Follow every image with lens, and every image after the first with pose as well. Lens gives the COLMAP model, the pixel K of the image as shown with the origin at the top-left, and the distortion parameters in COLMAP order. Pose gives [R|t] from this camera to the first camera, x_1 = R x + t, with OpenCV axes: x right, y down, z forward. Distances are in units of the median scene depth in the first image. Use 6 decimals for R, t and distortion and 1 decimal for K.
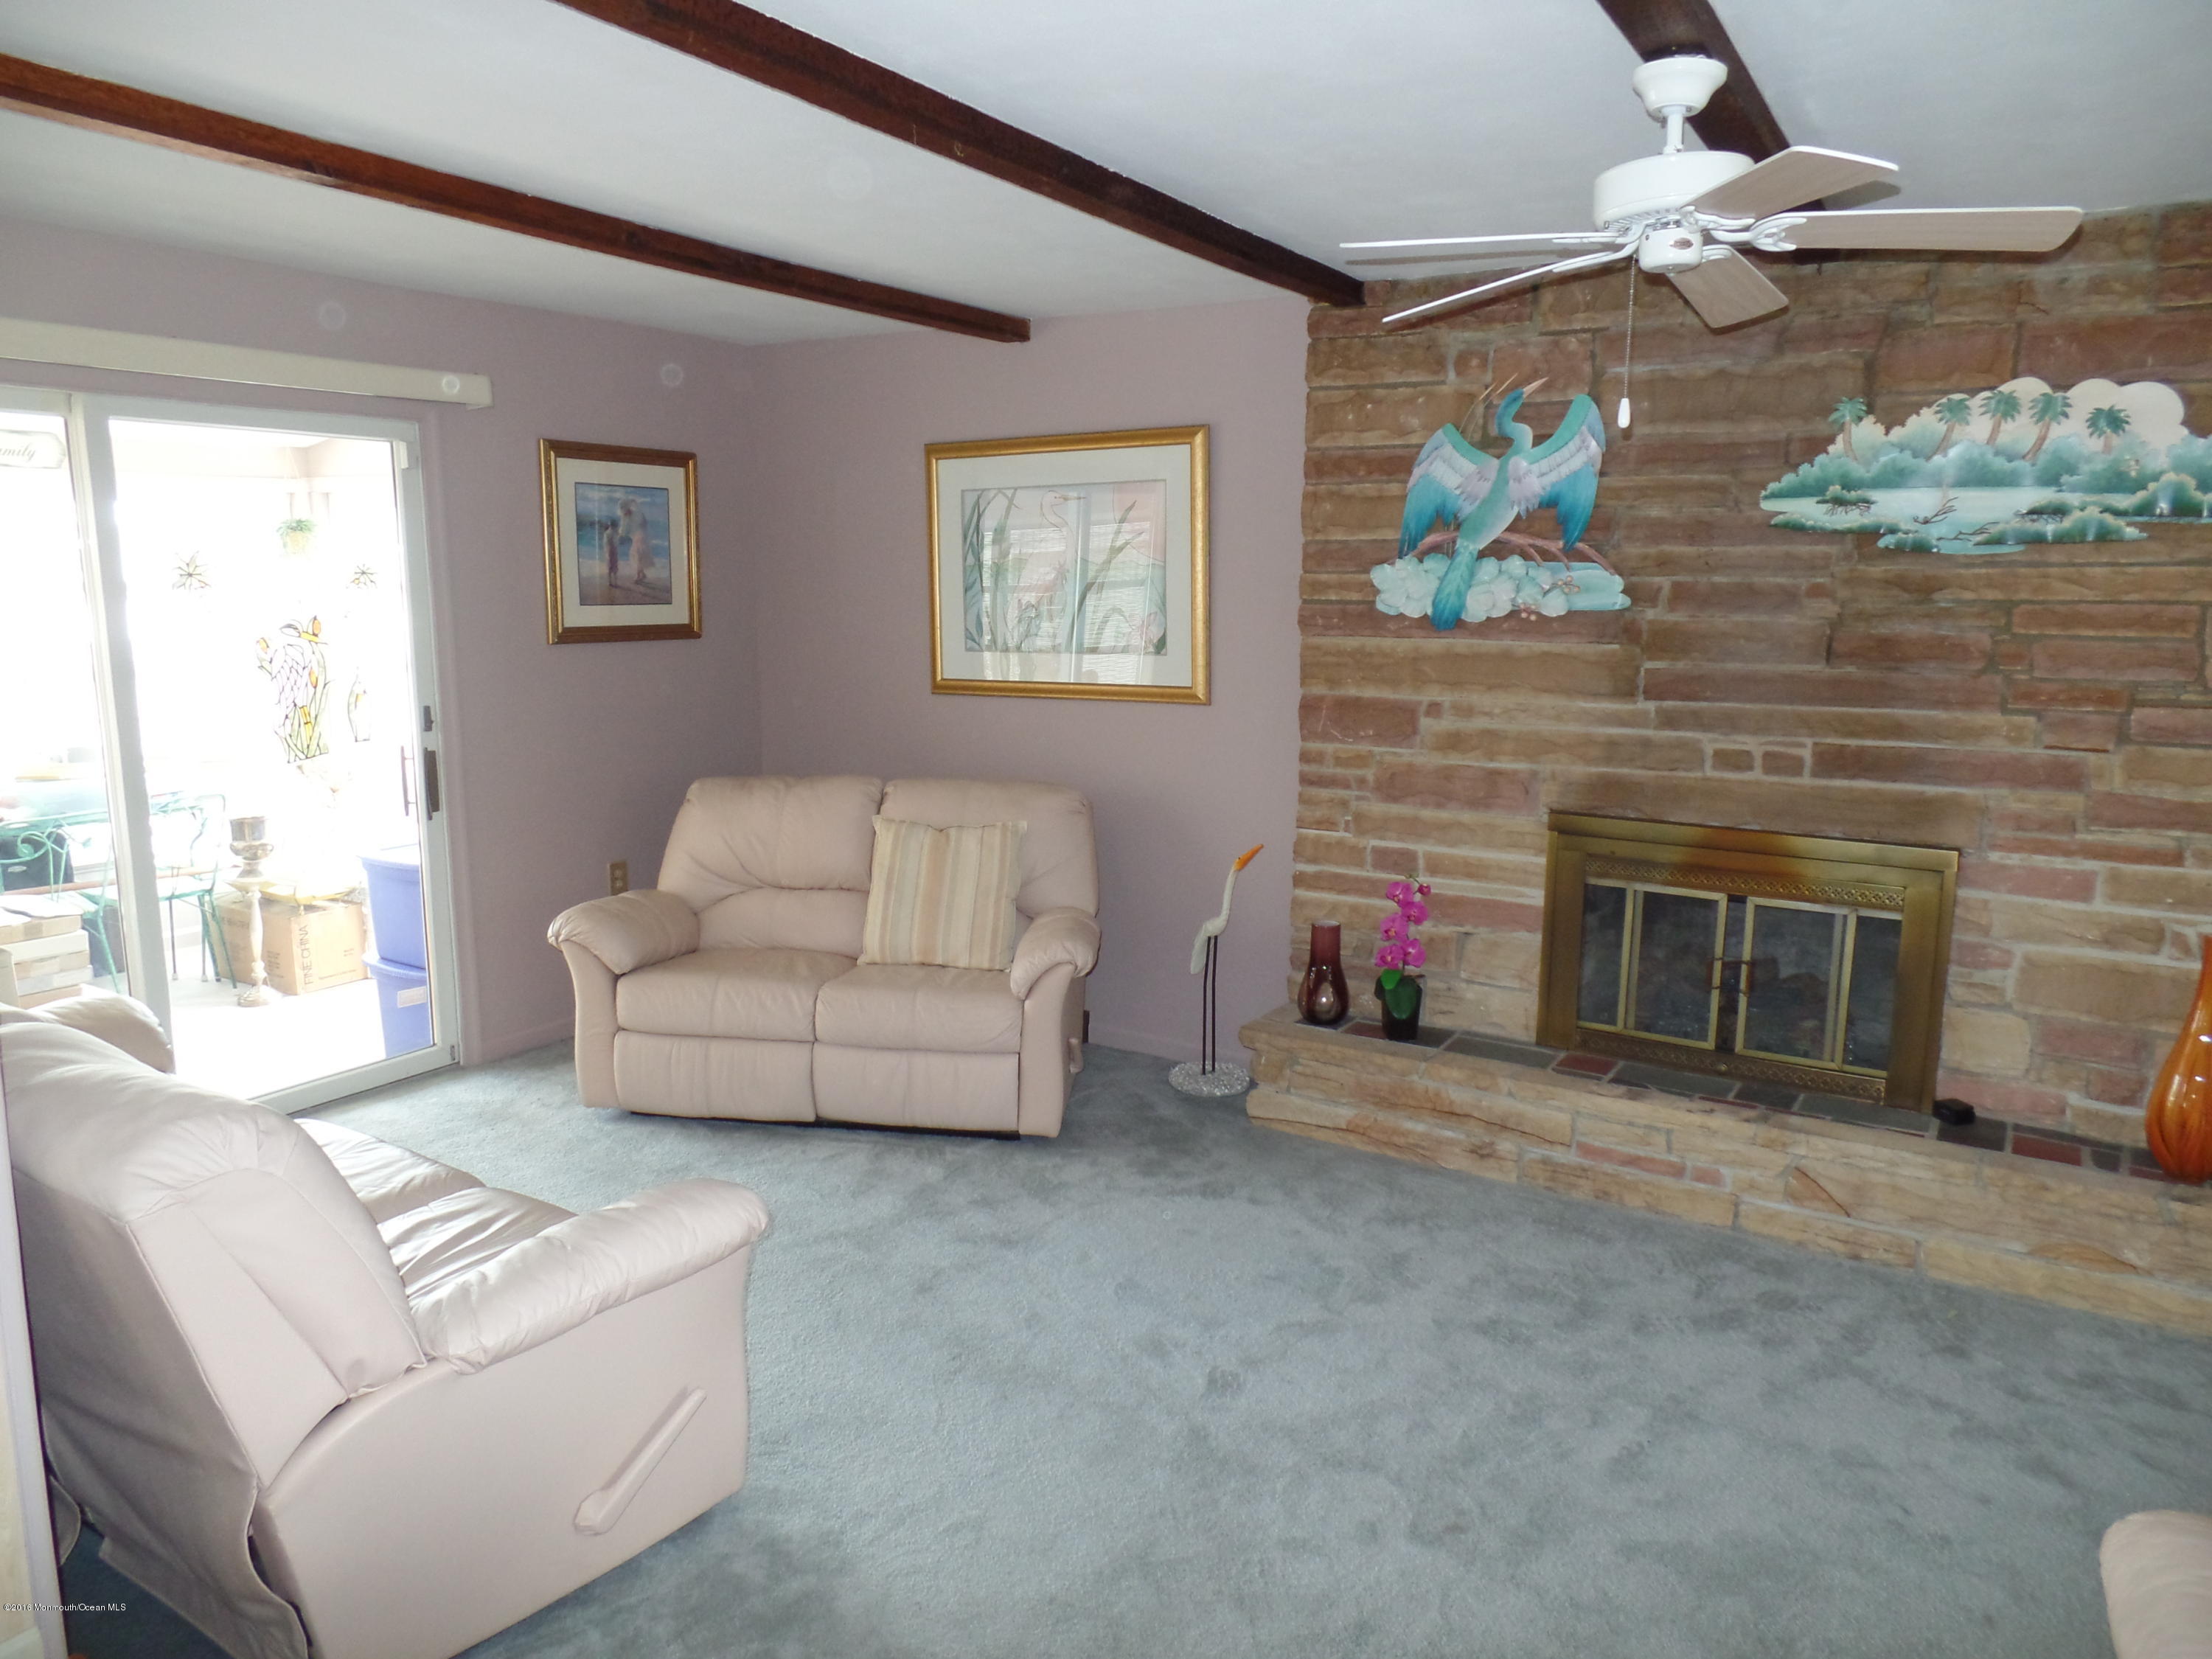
lens RADIAL K [[1523.6, 0, 1111.5], [0, 1523.6, 833.1], [0, 0, 1]] dist [-0.000480, 0.000514]
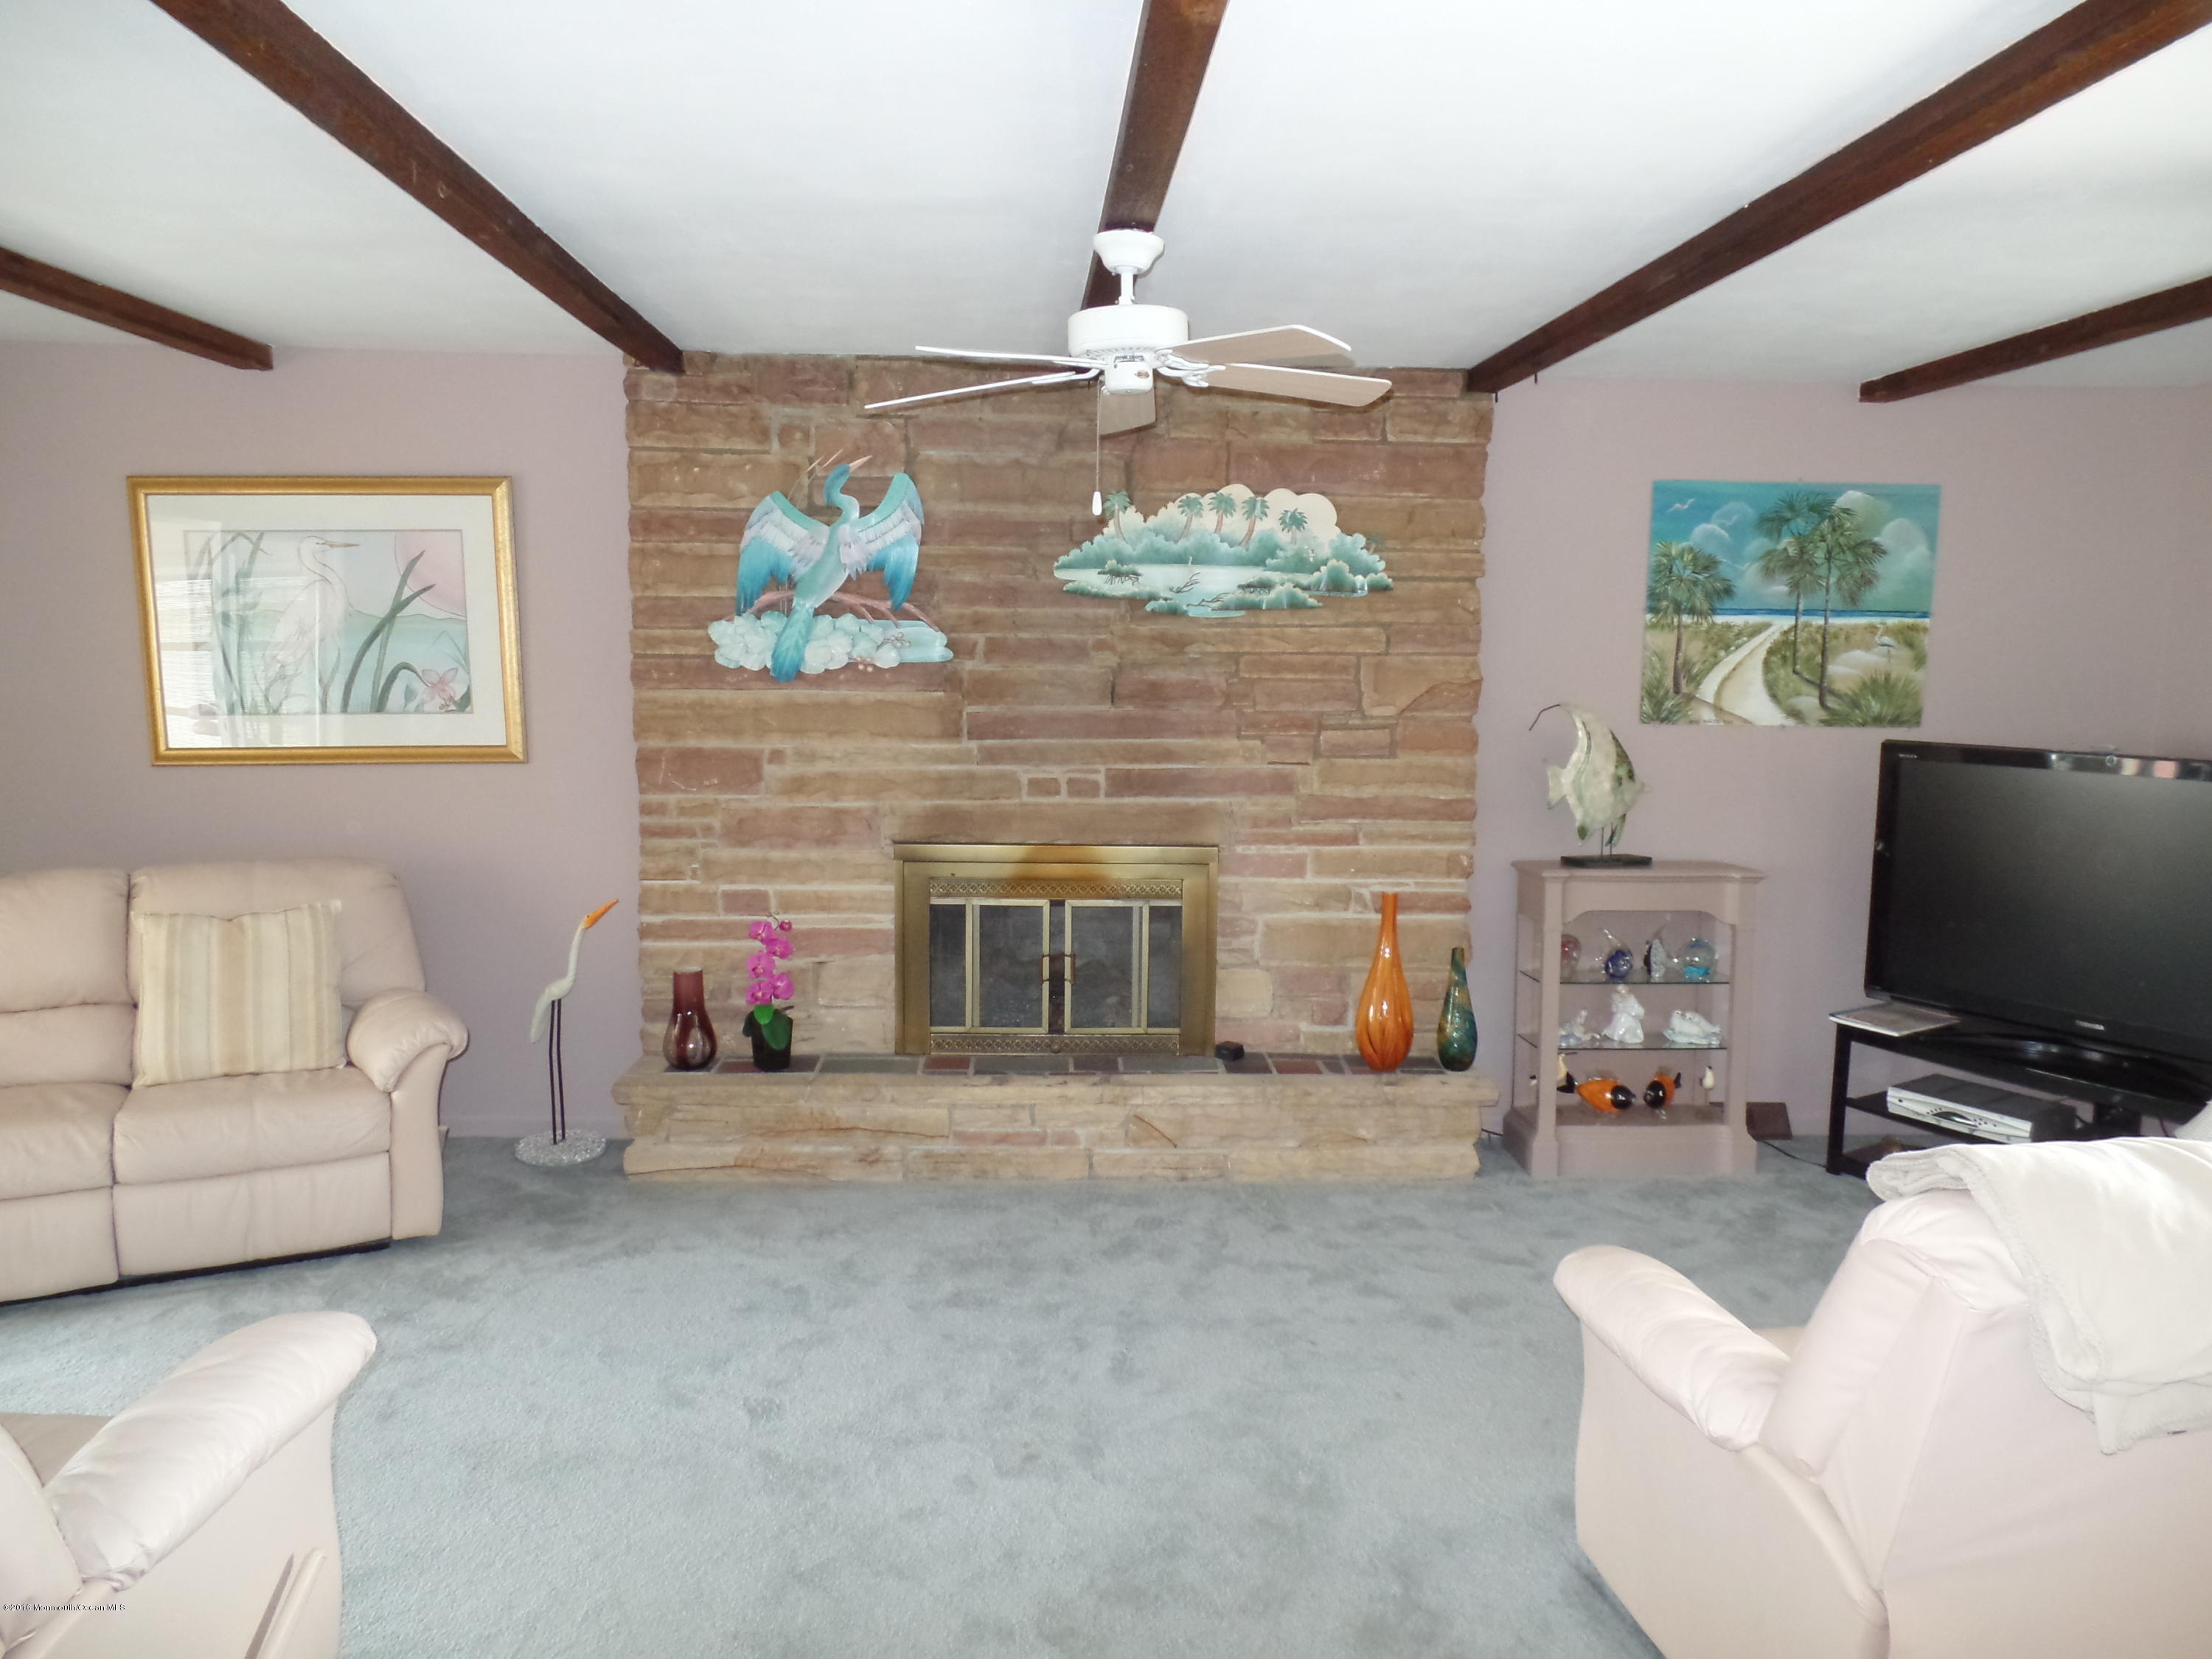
lens RADIAL K [[1523.6, 0, 1111.5], [0, 1523.6, 833.1], [0, 0, 1]] dist [-0.000480, 0.000514]
pose [[0.820599, -0.071967, 0.566955, -0.224439], [0.090447, 0.995891, -0.004497, -0.002034], [-0.564301, 0.054970, 0.823737, -0.006293]]
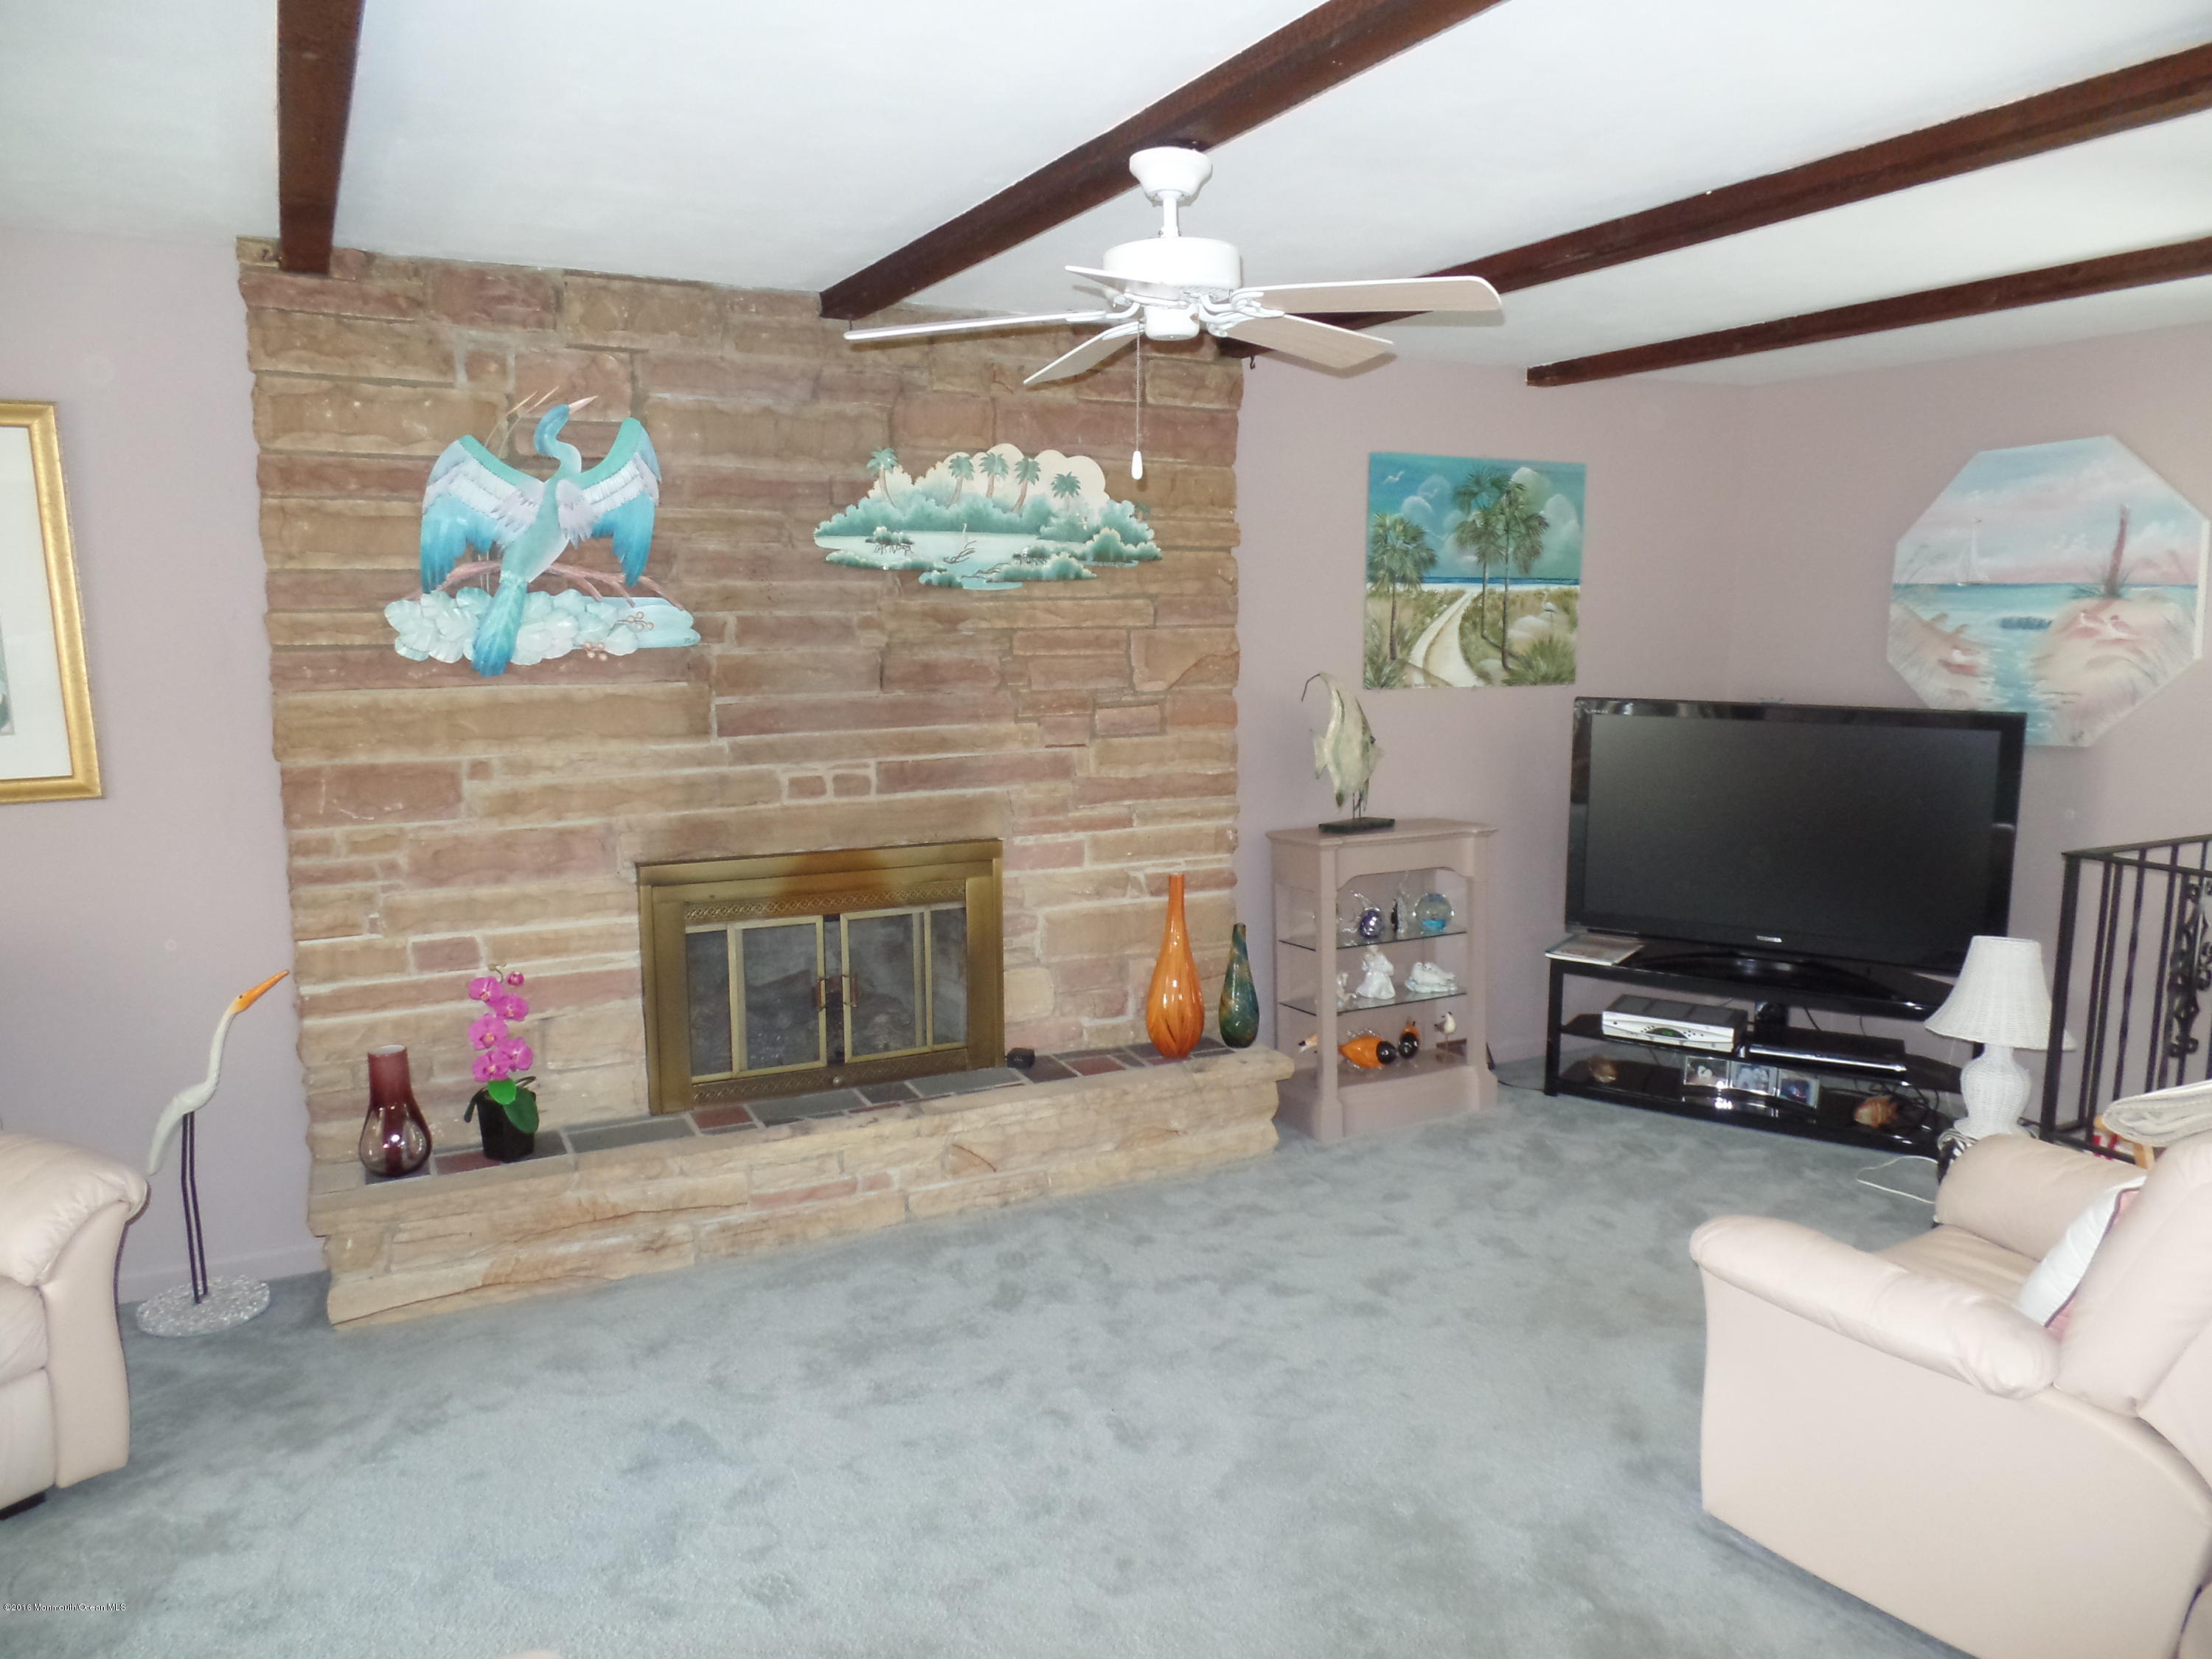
lens RADIAL K [[1511.8, 0, 1104.0], [0, 1511.8, 834.6], [0, 0, 1]] dist [-0.003179, 0.003531]
pose [[0.511287, -0.138067, 0.848247, -0.364738], [0.148355, 0.986373, 0.071127, -0.059096], [-0.846509, 0.089475, 0.524802, 0.291886]]
